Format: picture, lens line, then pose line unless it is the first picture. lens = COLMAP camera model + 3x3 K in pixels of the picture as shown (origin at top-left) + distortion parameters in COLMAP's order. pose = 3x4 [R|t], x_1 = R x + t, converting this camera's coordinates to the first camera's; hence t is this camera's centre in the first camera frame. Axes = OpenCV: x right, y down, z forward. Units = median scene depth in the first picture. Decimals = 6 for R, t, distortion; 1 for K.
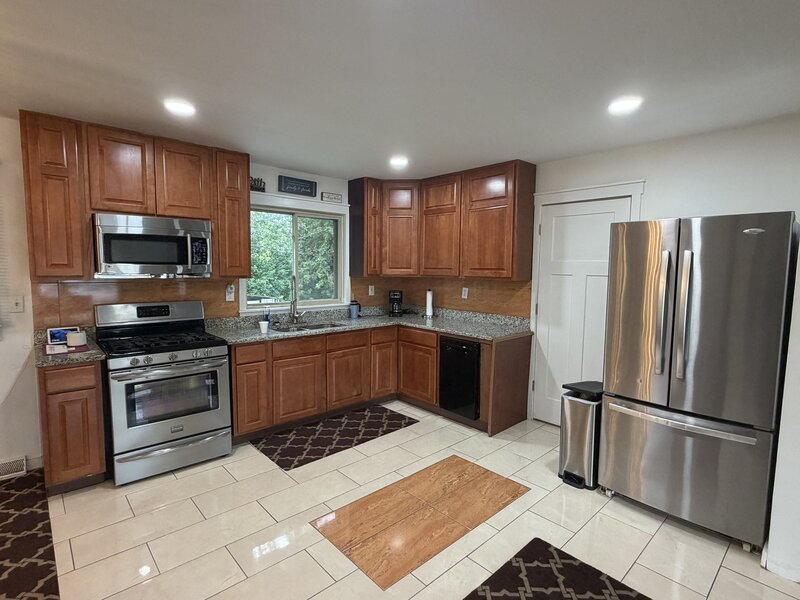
lens RADIAL K [[410.6, 0, 403.2], [0, 410.6, 303.6], [0, 0, 1]] dist [-0.001249, 0.000395]
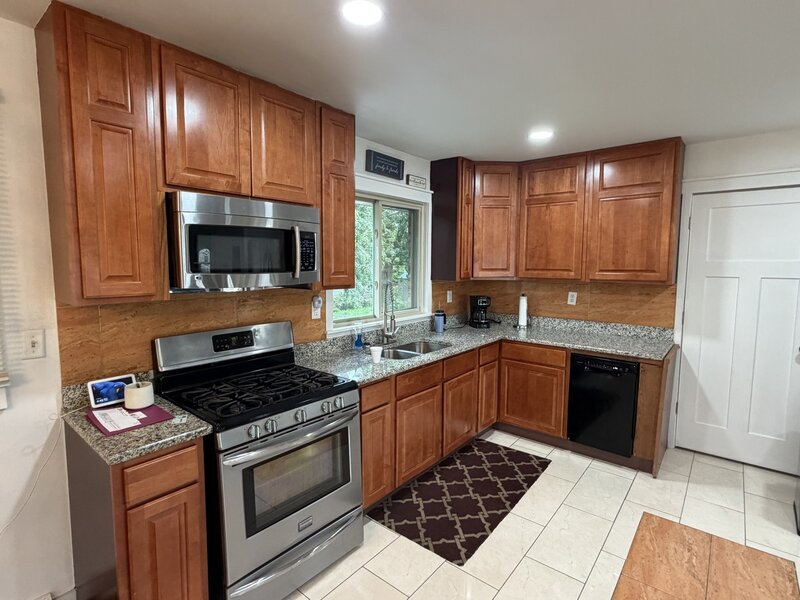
lens RADIAL K [[410.6, 0, 403.2], [0, 410.6, 303.6], [0, 0, 1]] dist [-0.001249, 0.000395]
pose [[0.990464, -0.022656, 0.135899, -0.359268], [0.021075, 0.999693, 0.013058, -0.039108], [-0.136153, -0.010070, 0.990637, 0.249691]]
